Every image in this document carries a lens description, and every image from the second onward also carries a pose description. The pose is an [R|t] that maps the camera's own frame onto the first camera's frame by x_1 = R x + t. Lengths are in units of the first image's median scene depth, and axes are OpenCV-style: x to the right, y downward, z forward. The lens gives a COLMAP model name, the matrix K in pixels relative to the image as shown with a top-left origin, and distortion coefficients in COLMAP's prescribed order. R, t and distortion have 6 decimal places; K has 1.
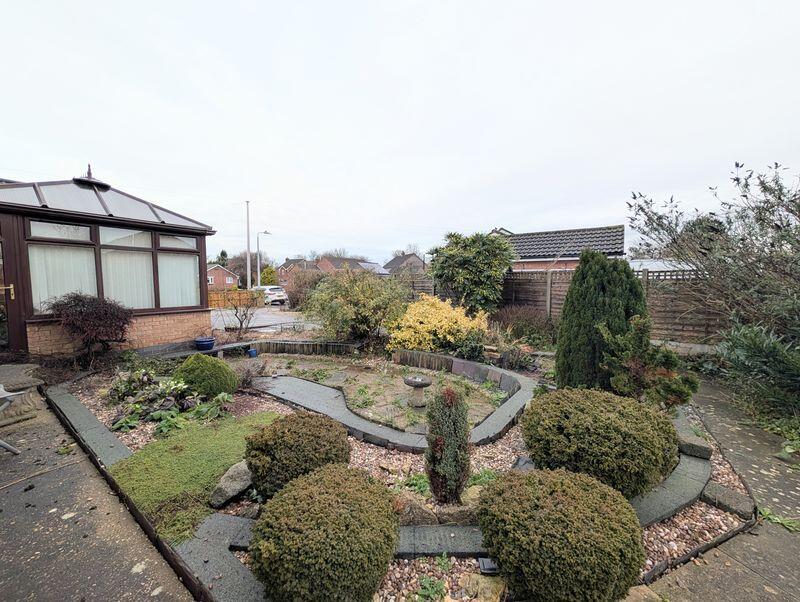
lens RADIAL K [[307.0, 0, 400.0], [0, 307.0, 301.0], [0, 0, 1]] dist [0.001734, 0.000119]
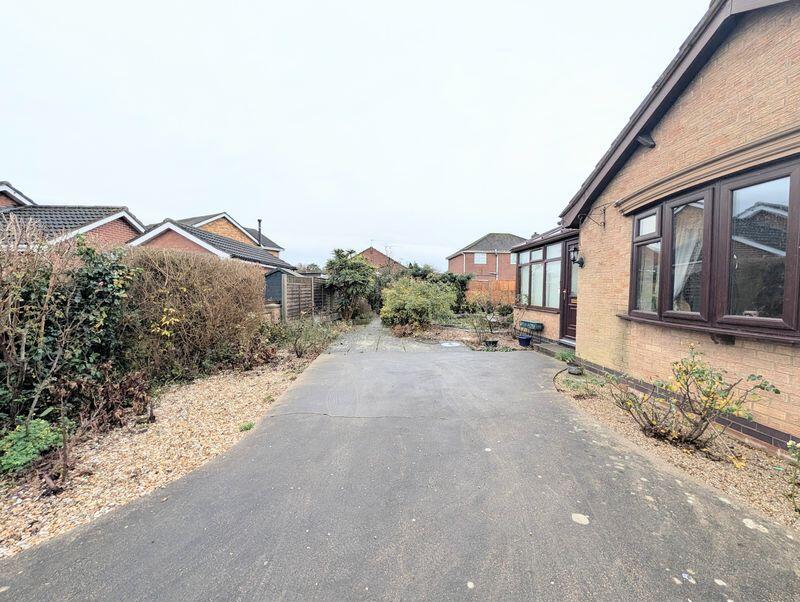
lens RADIAL K [[307.0, 0, 400.0], [0, 307.0, 301.0], [0, 0, 1]] dist [0.001734, 0.000119]
pose [[-0.794535, 0.046646, -0.605424, 0.476734], [-0.020911, 0.994352, 0.104055, -0.126971], [0.606858, 0.095335, -0.789072, 1.763534]]
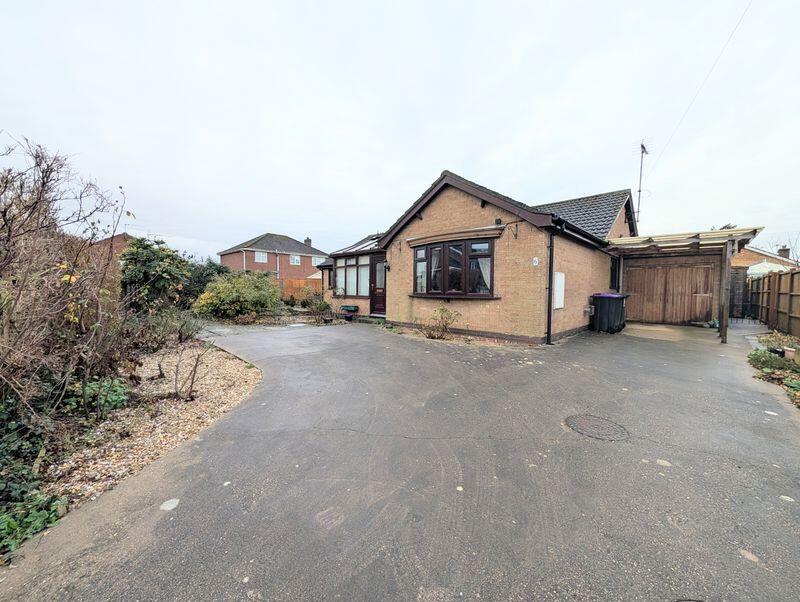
lens RADIAL K [[307.0, 0, 400.0], [0, 307.0, 301.0], [0, 0, 1]] dist [0.001734, 0.000119]
pose [[-0.164989, 0.058246, -0.984574, 1.227691], [-0.064665, 0.995468, 0.069727, -0.097789], [0.984173, 0.075172, -0.160475, 1.698366]]
